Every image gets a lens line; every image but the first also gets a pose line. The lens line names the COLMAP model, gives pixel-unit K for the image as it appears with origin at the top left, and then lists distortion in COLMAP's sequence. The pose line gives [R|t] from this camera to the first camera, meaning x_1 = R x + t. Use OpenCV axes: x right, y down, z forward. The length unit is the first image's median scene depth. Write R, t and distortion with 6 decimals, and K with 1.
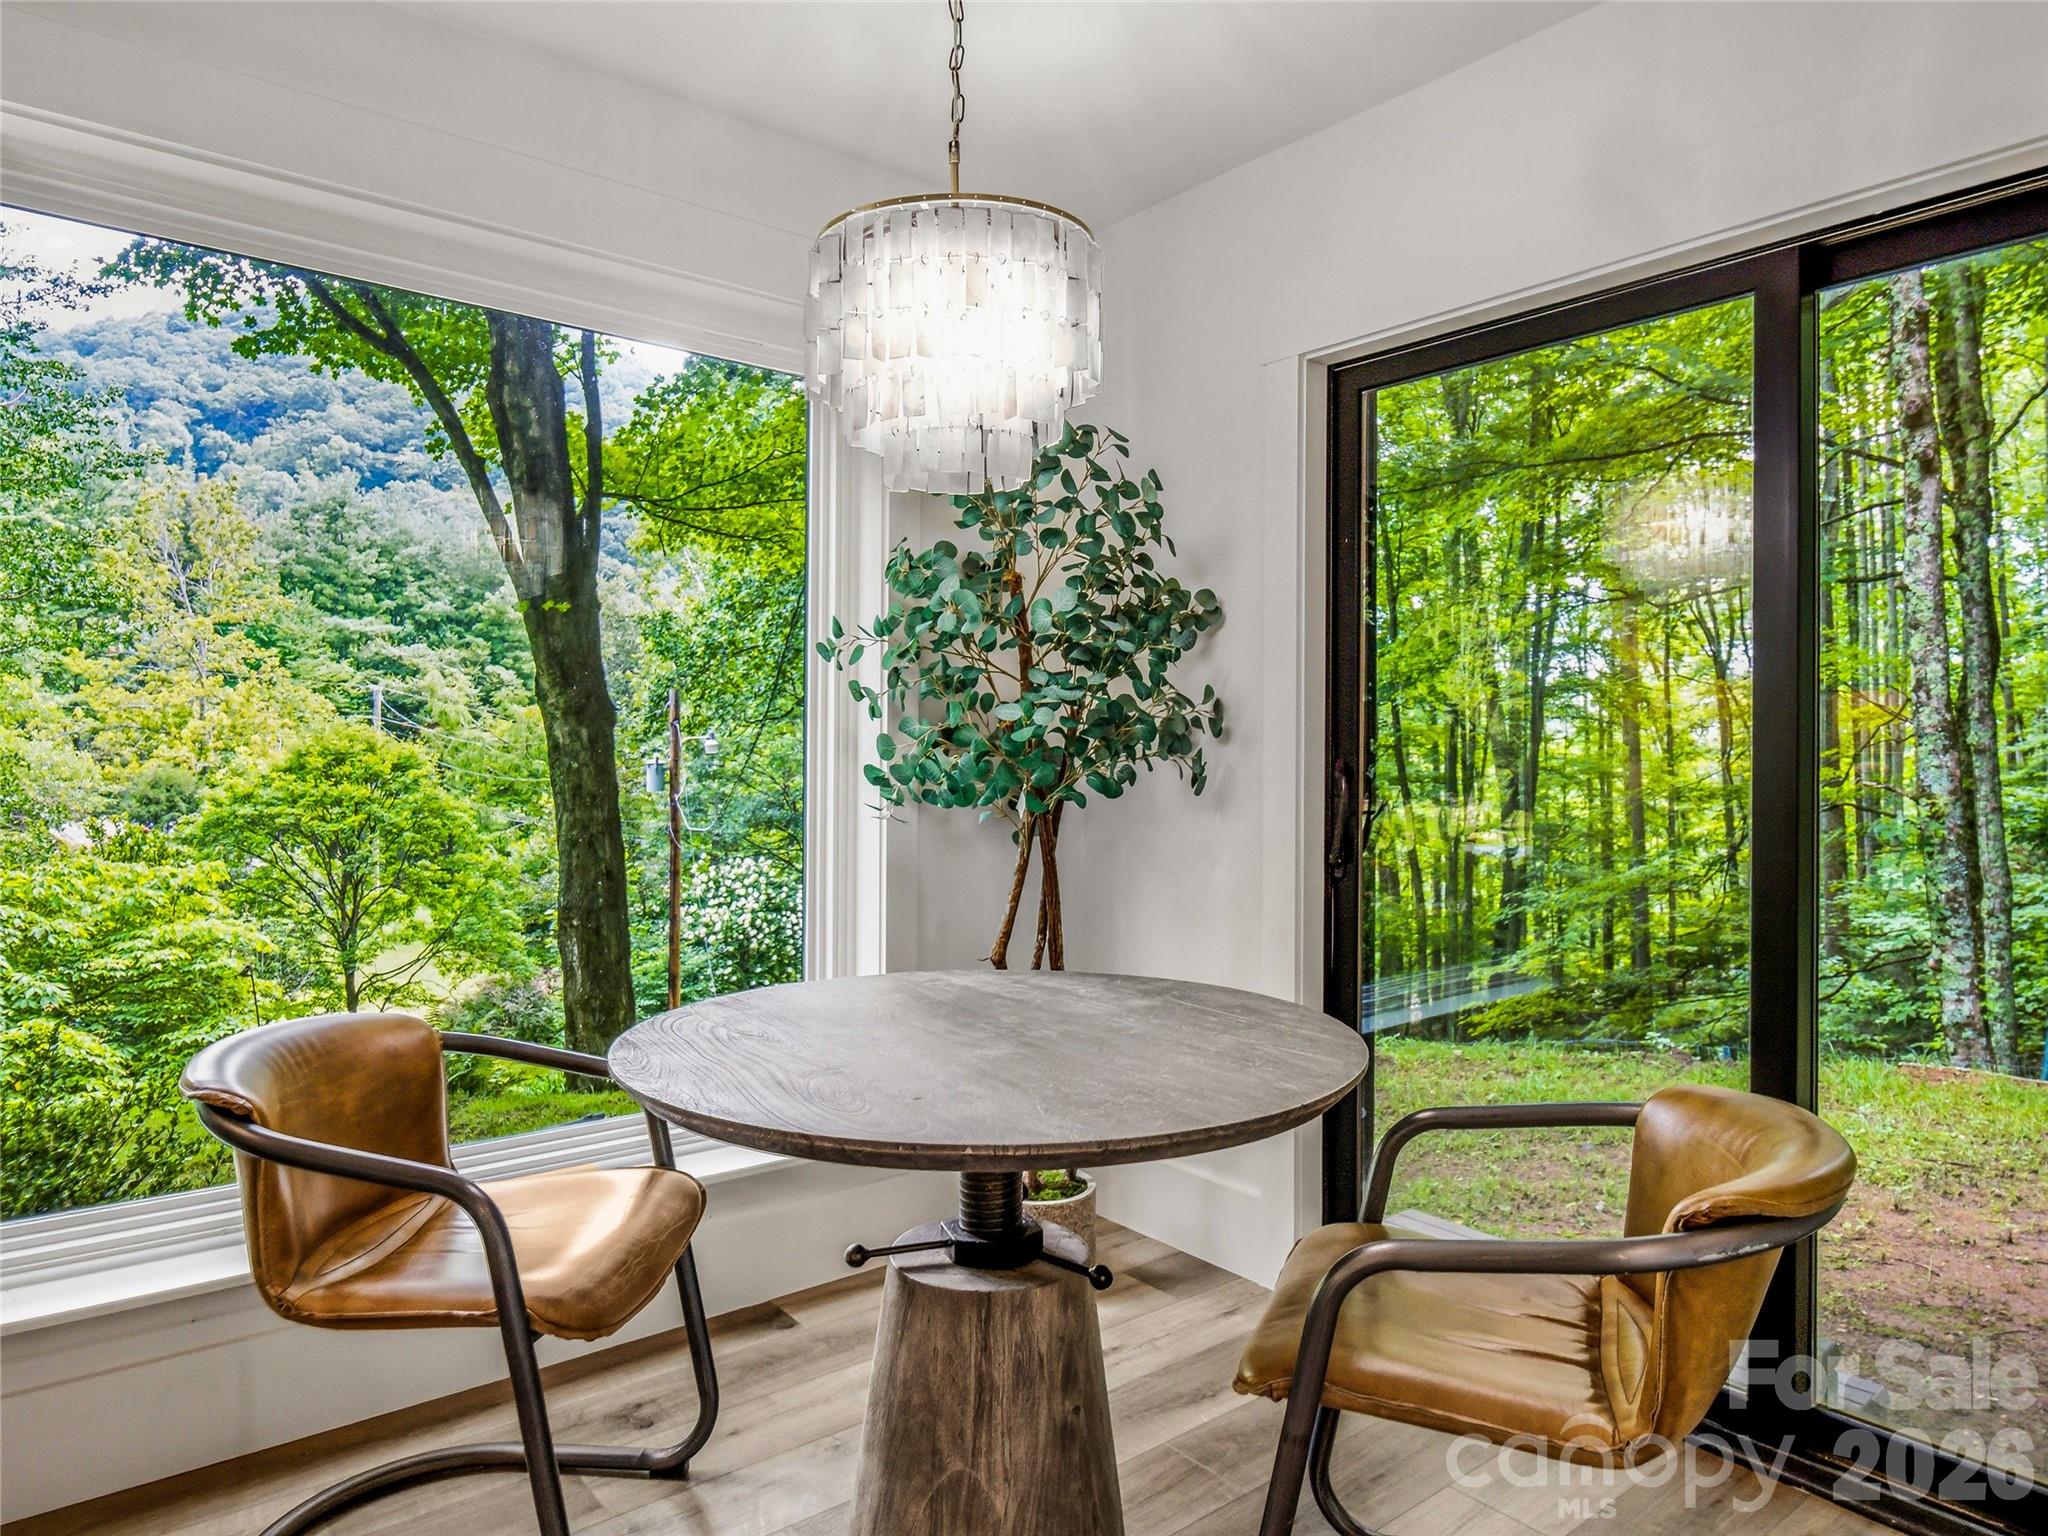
lens RADIAL K [[1268.3, 0, 1028.9], [0, 1268.3, 757.9], [0, 0, 1]] dist [0.027325, 0.001462]
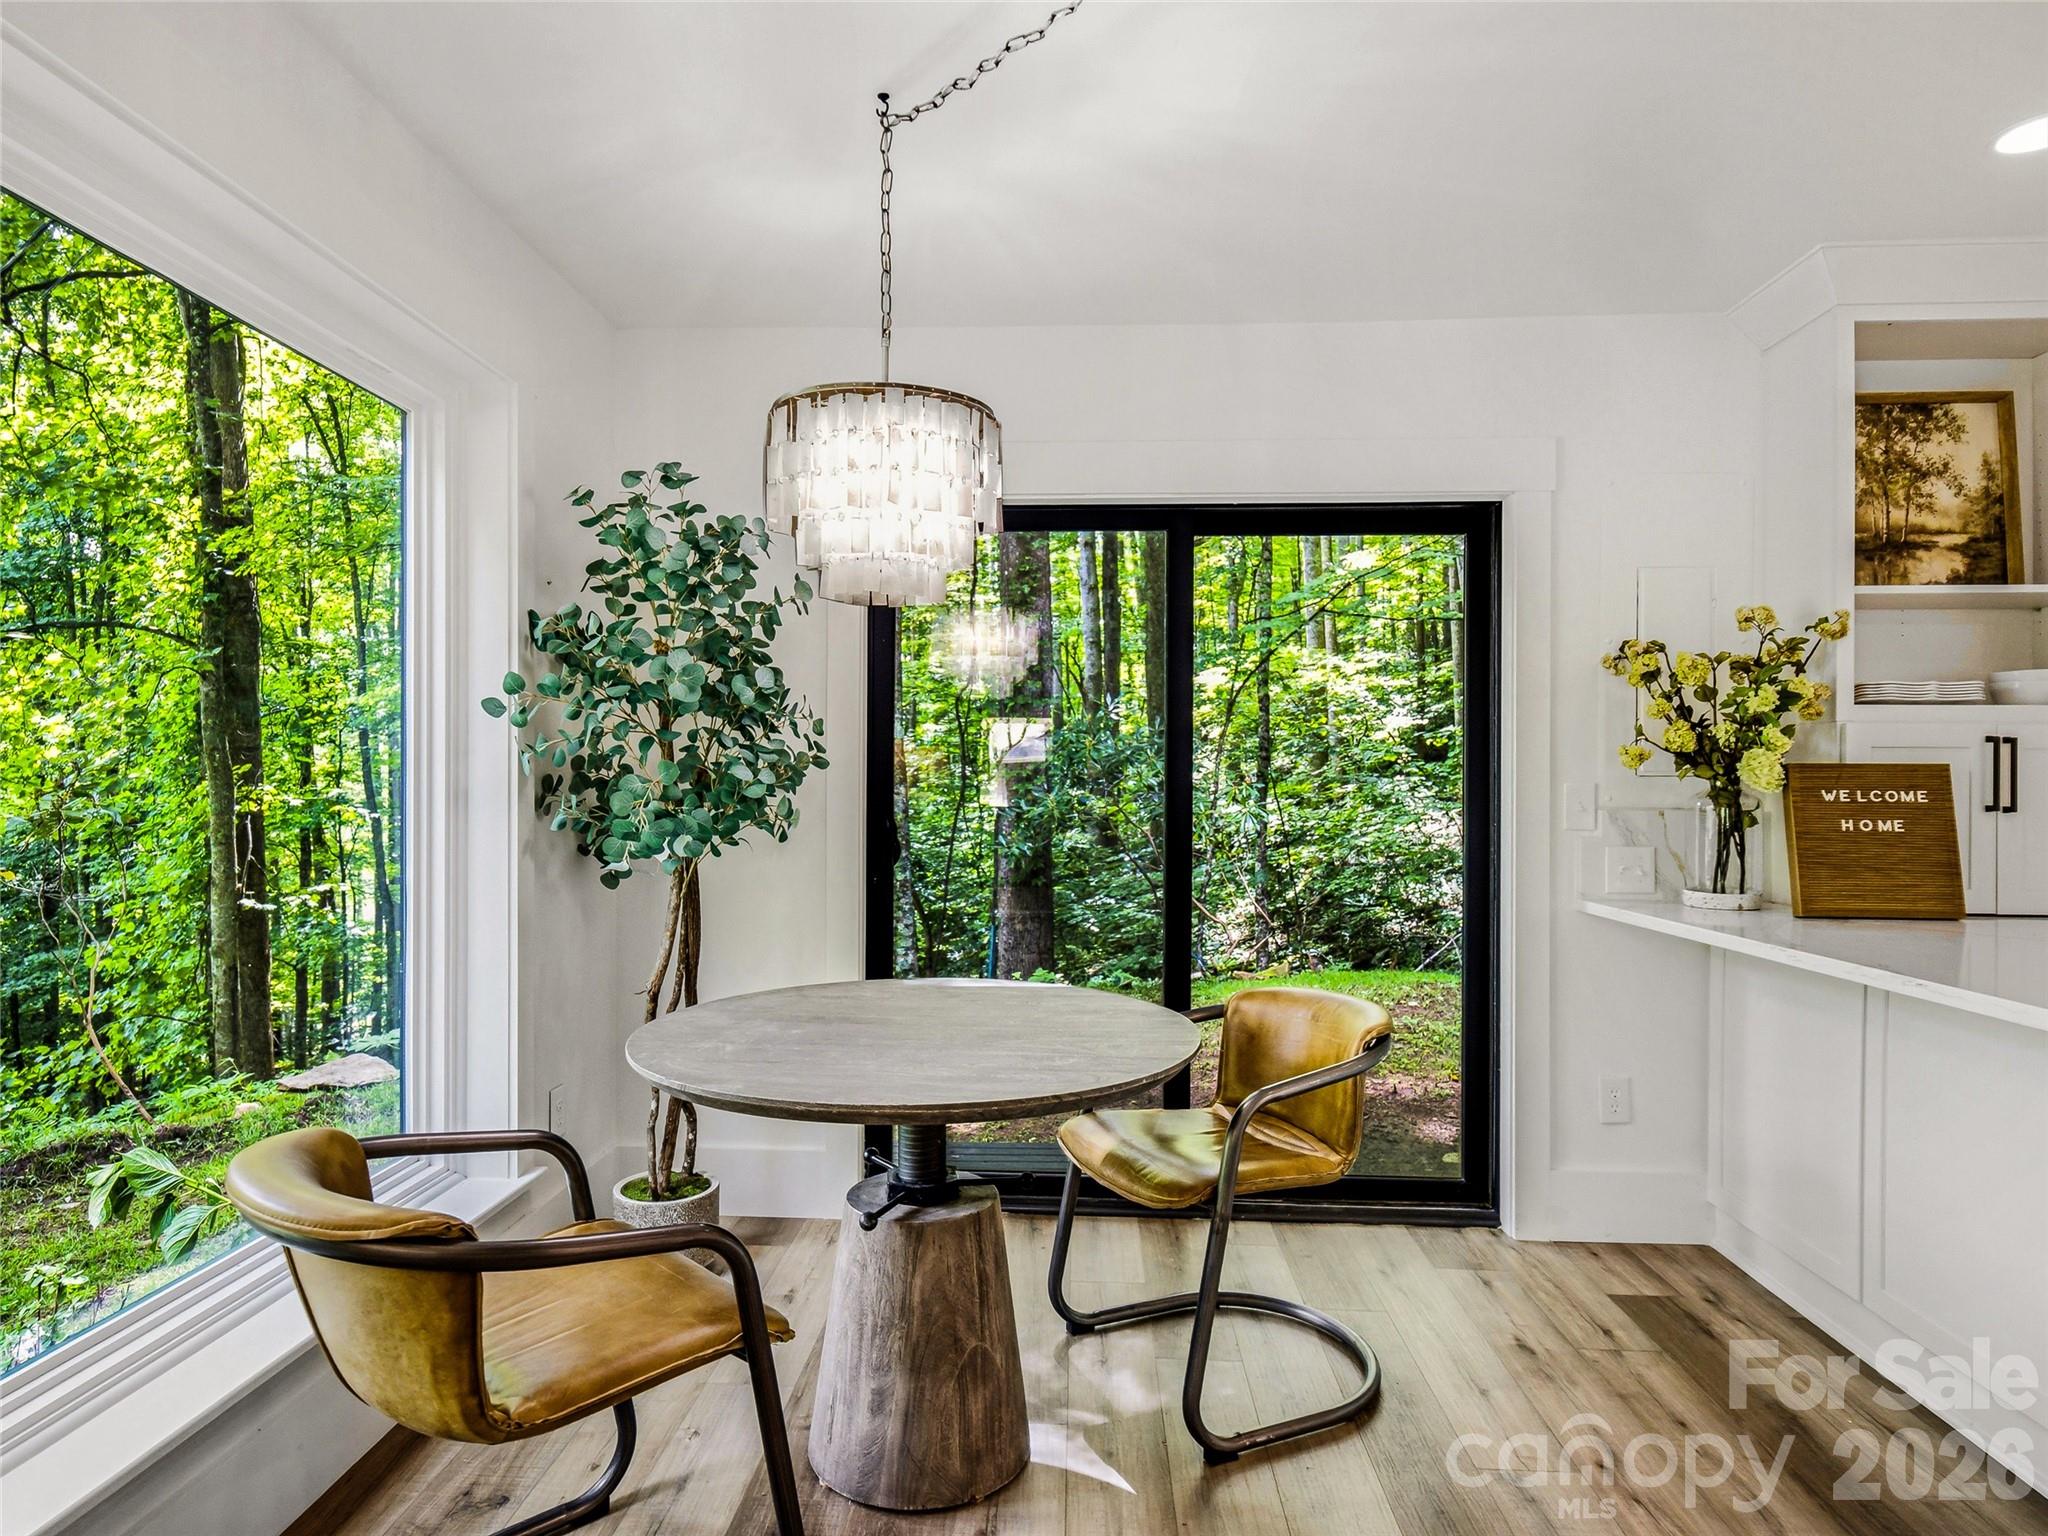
lens RADIAL K [[1188.1, 0, 1016.7], [0, 1188.1, 773.6], [0, 0, 1]] dist [0.000199, 0.000167]
pose [[0.655318, 0.000950, 0.755353, -0.069997], [0.003470, 0.999985, -0.004268, -0.003067], [-0.755345, 0.005418, 0.655305, 0.010077]]
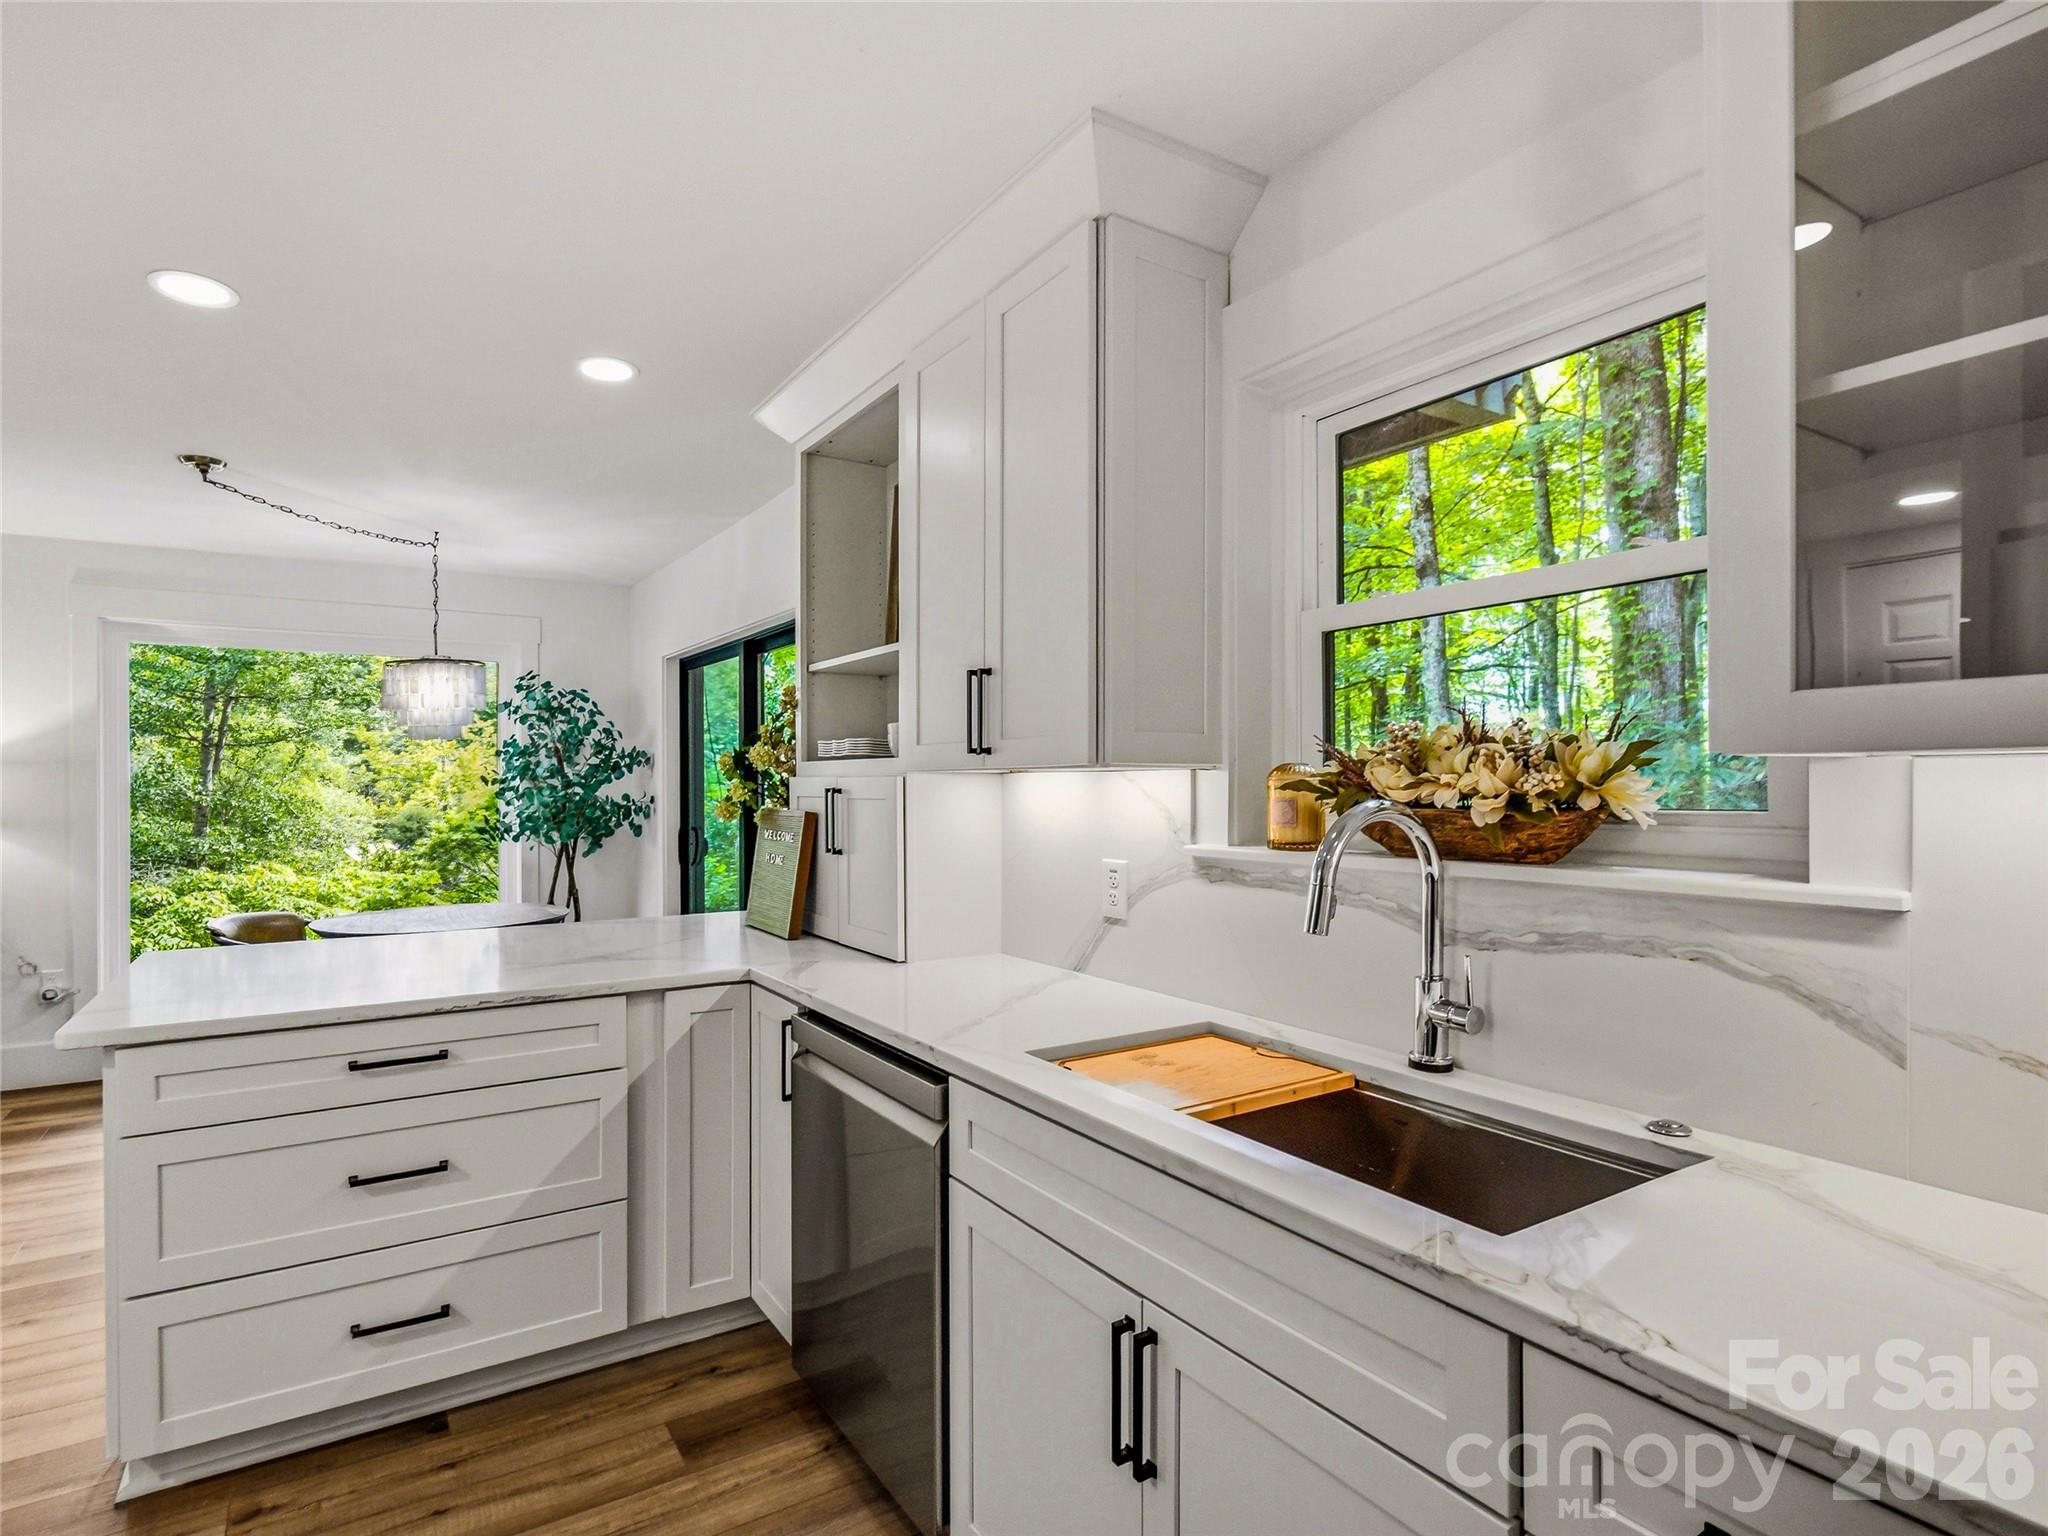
lens RADIAL K [[1069.7, 0, 1014.5], [0, 1069.7, 789.5], [0, 0, 1]] dist [-0.001268, -0.000067]
pose [[0.993388, -0.008423, -0.114498, 0.130036], [0.008673, 0.999961, 0.001687, -0.007134], [0.114480, -0.002669, 0.993422, -0.113802]]
